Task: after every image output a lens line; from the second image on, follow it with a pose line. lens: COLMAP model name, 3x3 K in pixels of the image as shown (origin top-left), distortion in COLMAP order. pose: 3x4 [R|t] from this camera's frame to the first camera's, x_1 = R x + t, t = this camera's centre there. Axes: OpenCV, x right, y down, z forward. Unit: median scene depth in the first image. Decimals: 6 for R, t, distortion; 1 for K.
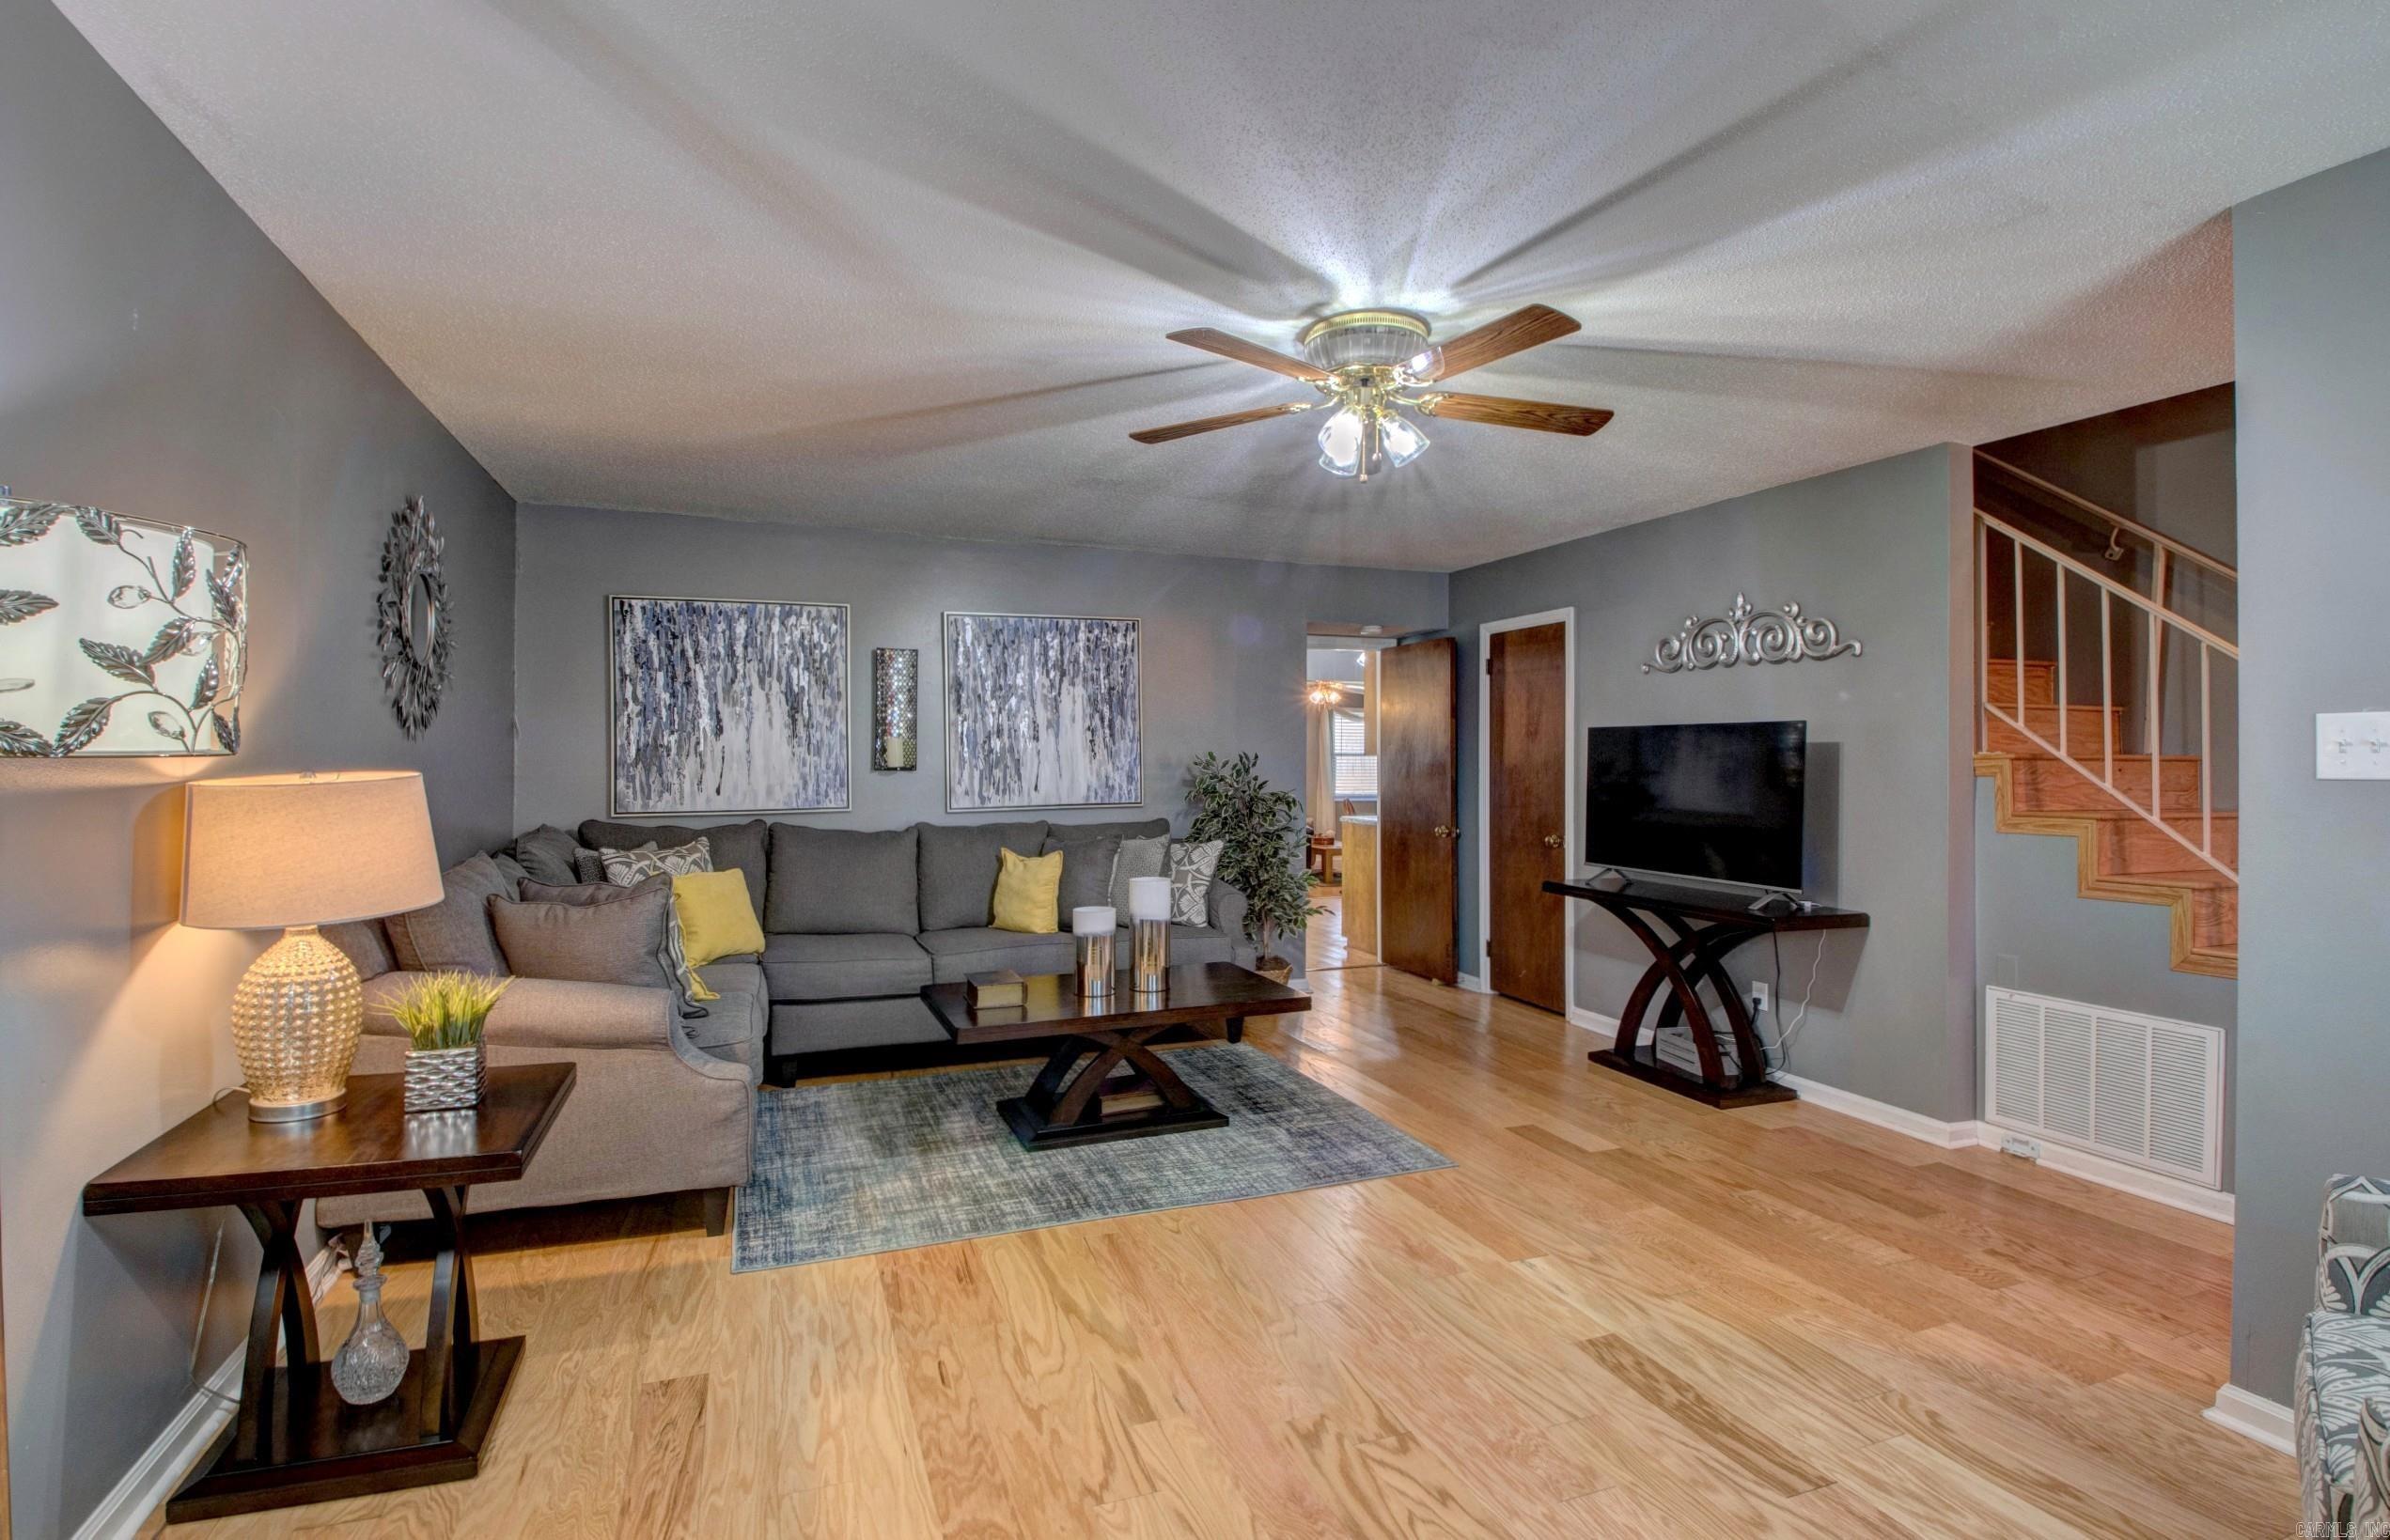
lens RADIAL K [[1106.7, 0, 1185.7], [0, 1106.7, 755.0], [0, 0, 1]] dist [0.014960, -0.026451]
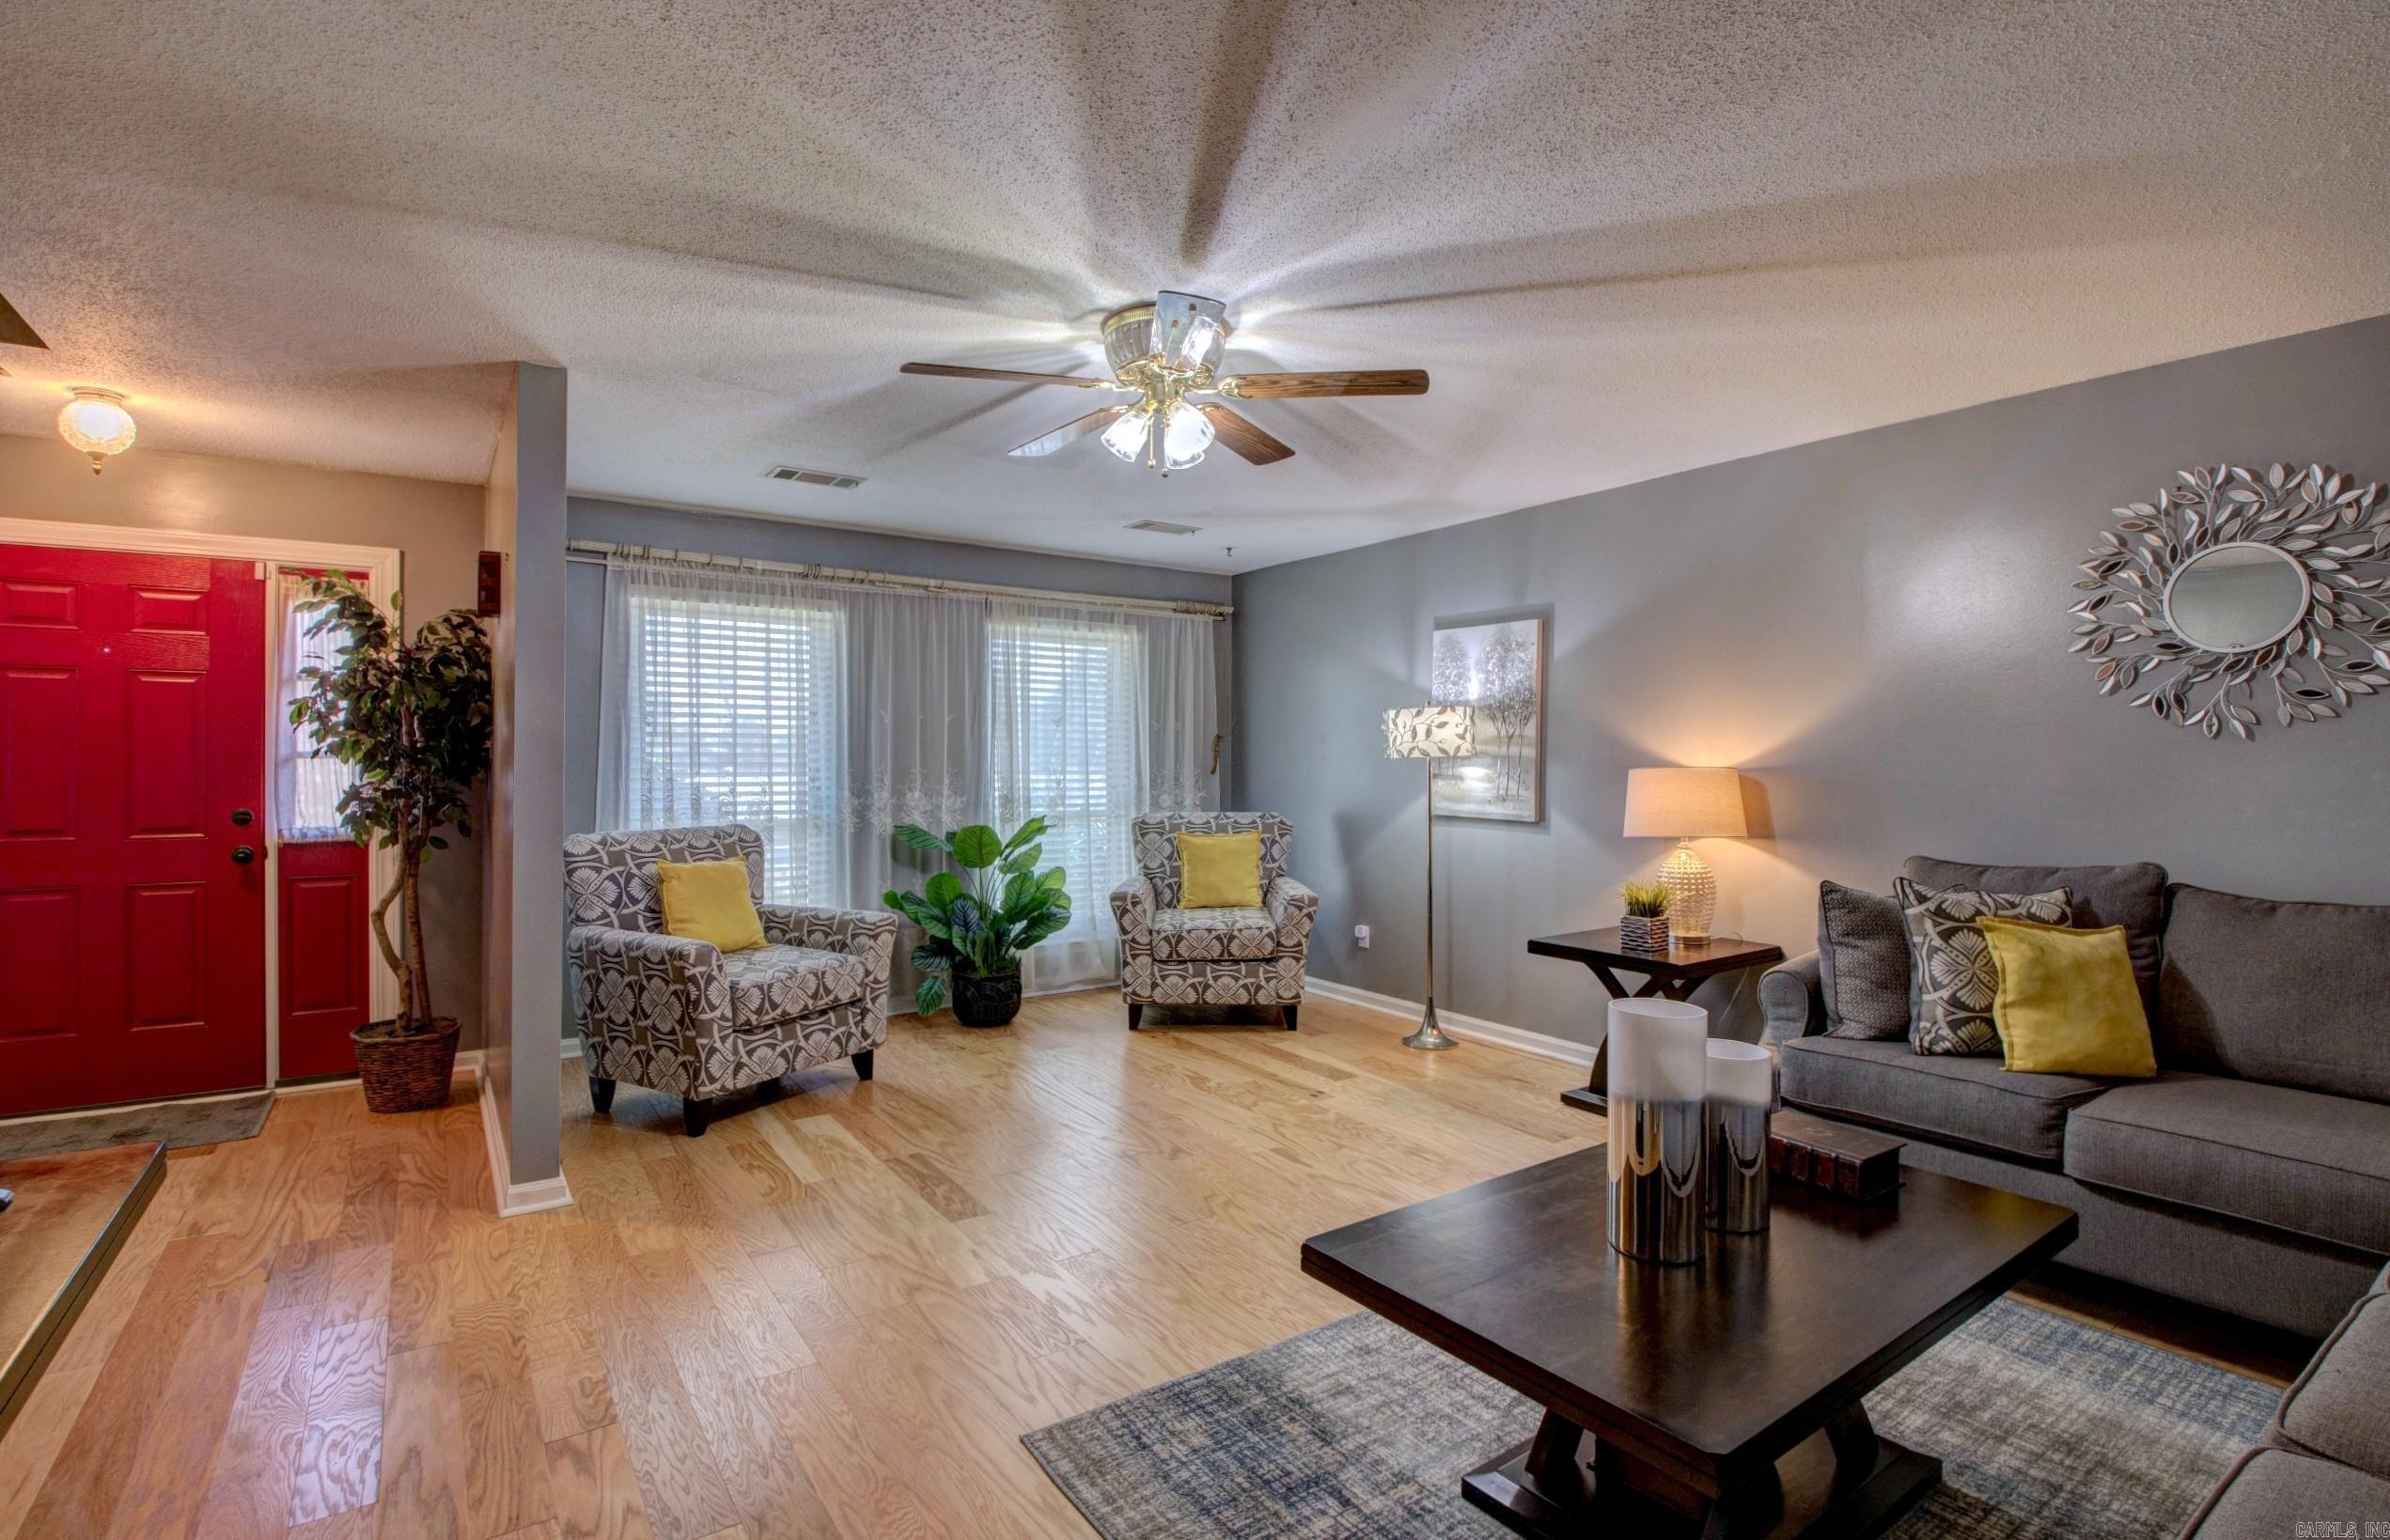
lens RADIAL K [[1106.7, 0, 1185.7], [0, 1106.7, 755.0], [0, 0, 1]] dist [0.014960, -0.026451]
pose [[-0.971396, -0.009981, -0.237257, 0.246476], [-0.007094, 0.999890, -0.013022, 0.013142], [0.237361, -0.010967, -0.971360, 1.286438]]
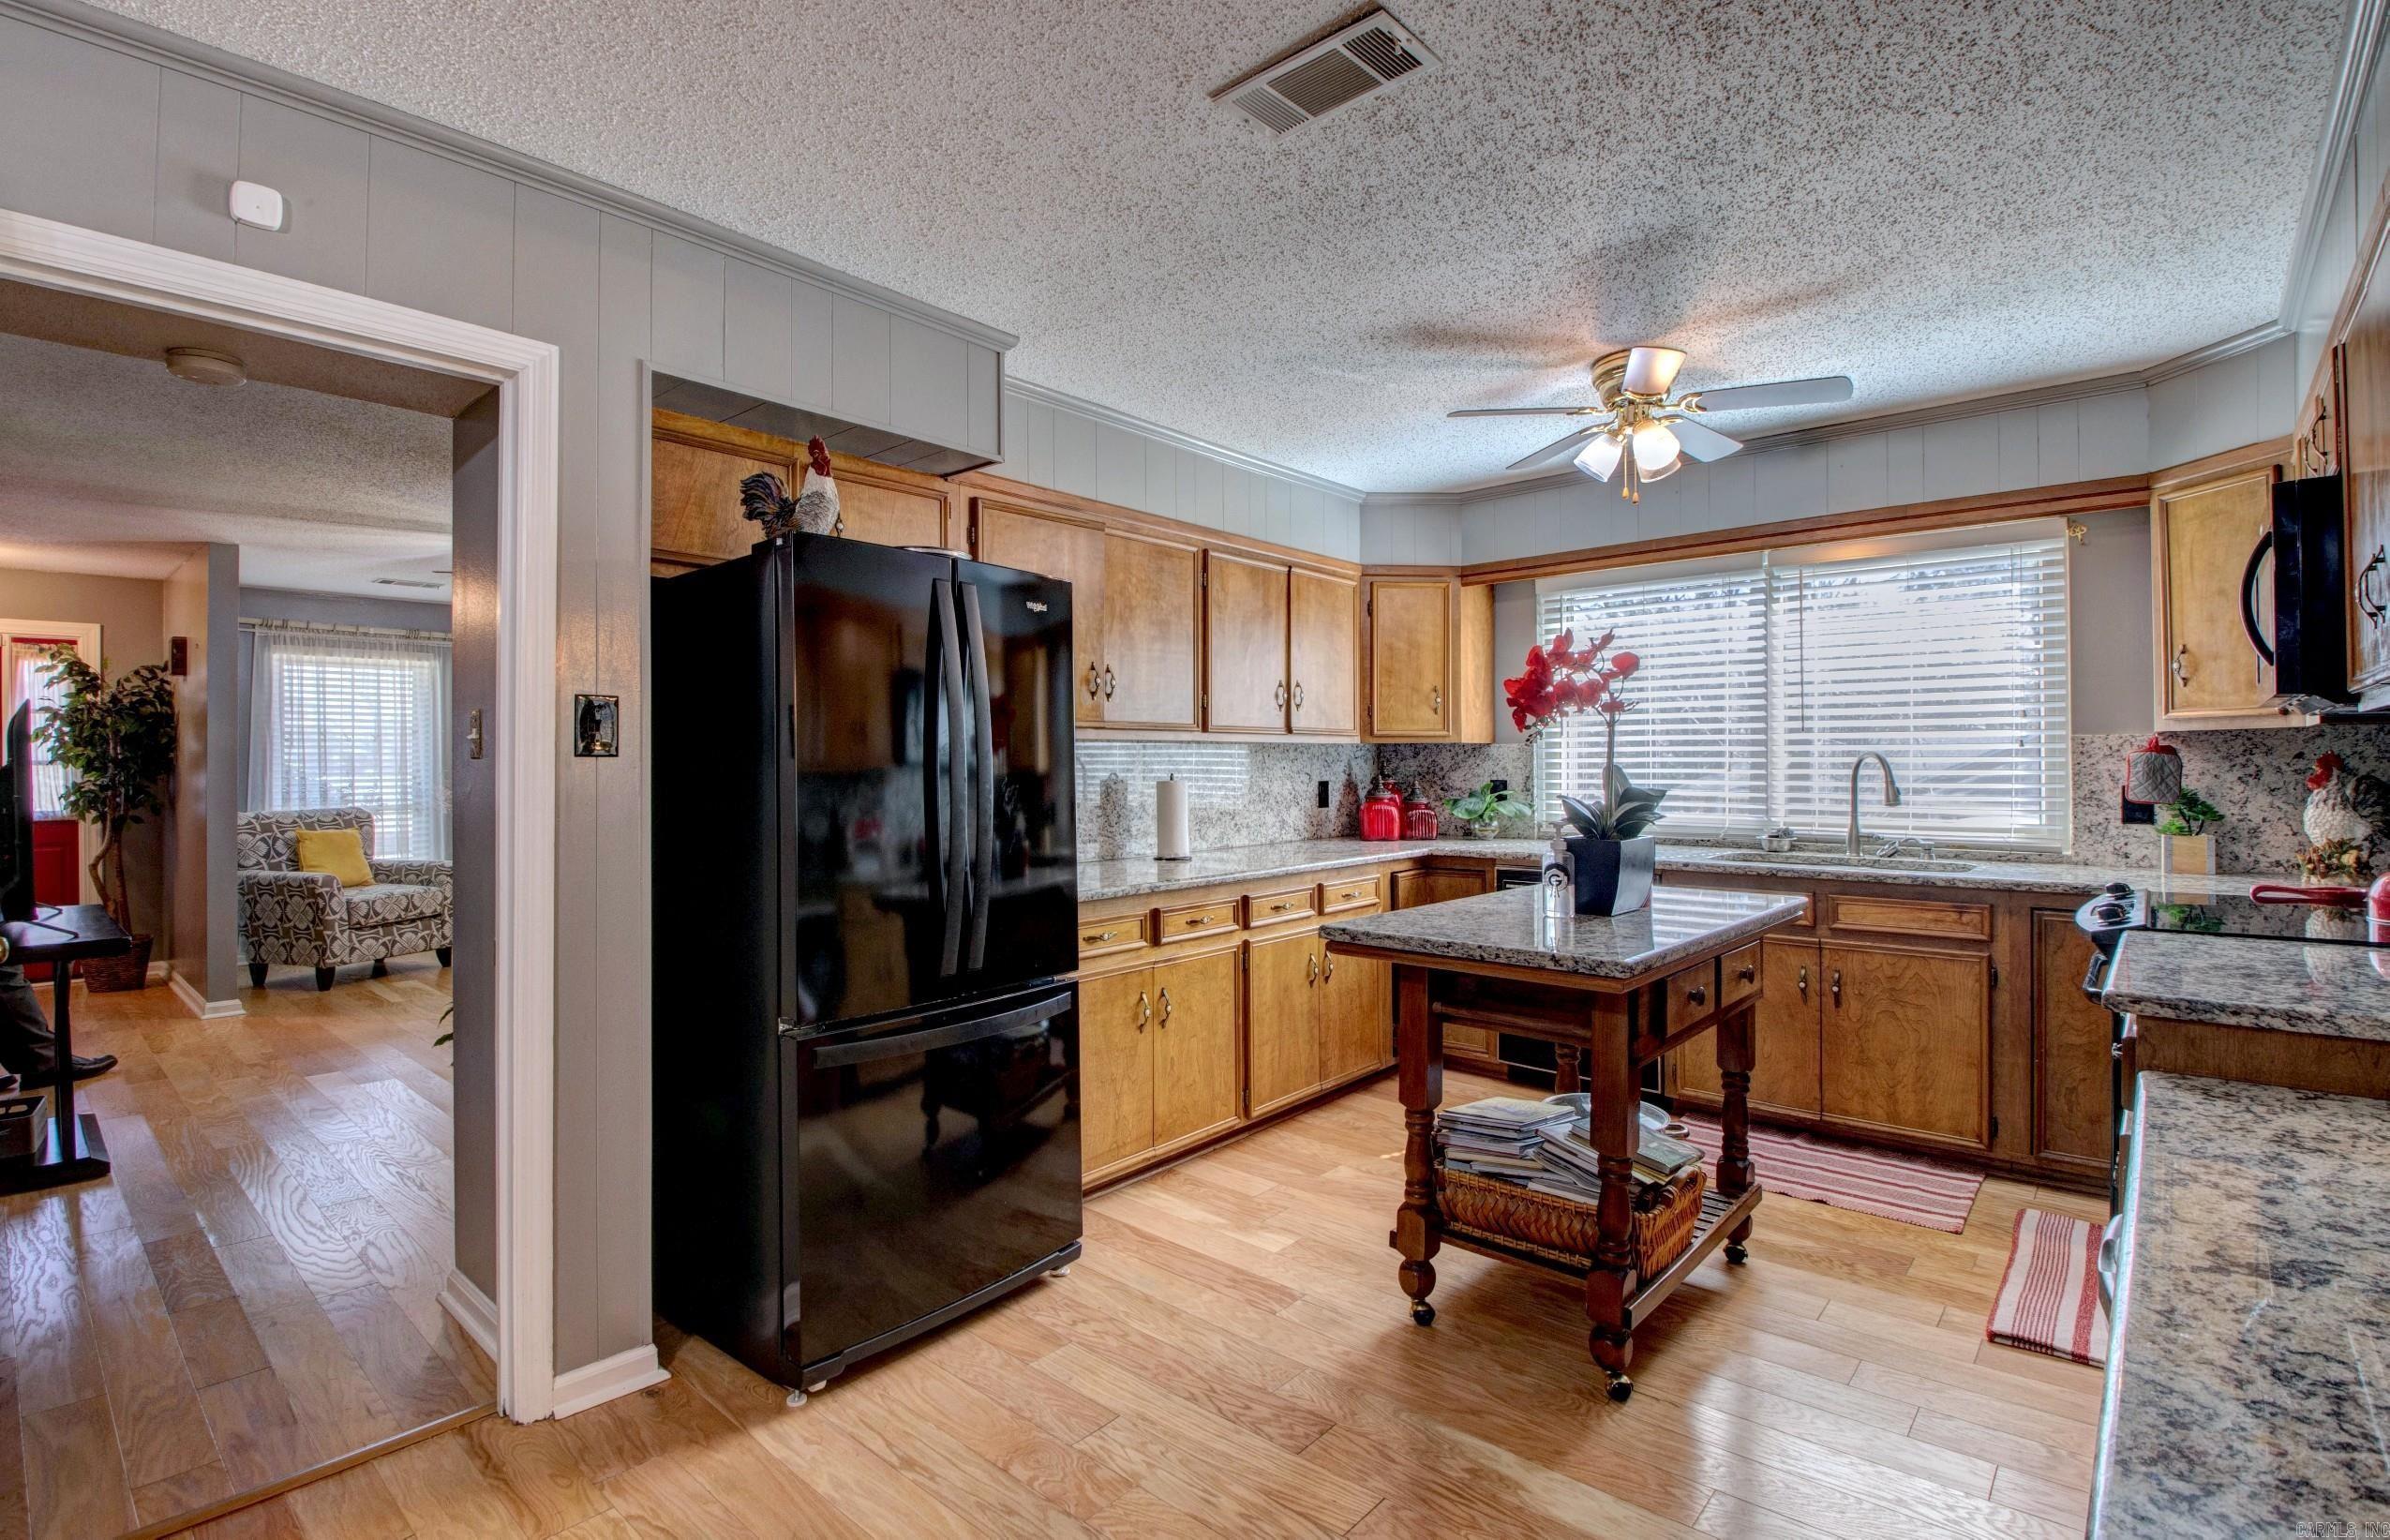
lens RADIAL K [[1116.2, 0, 1173.9], [0, 1116.2, 753.5], [0, 0, 1]] dist [0.001302, -0.017681]
pose [[-0.890269, -0.004629, -0.455412, 0.088267], [0.001912, 0.999902, -0.013901, 0.016407], [0.455431, -0.013247, -0.890172, 2.119401]]
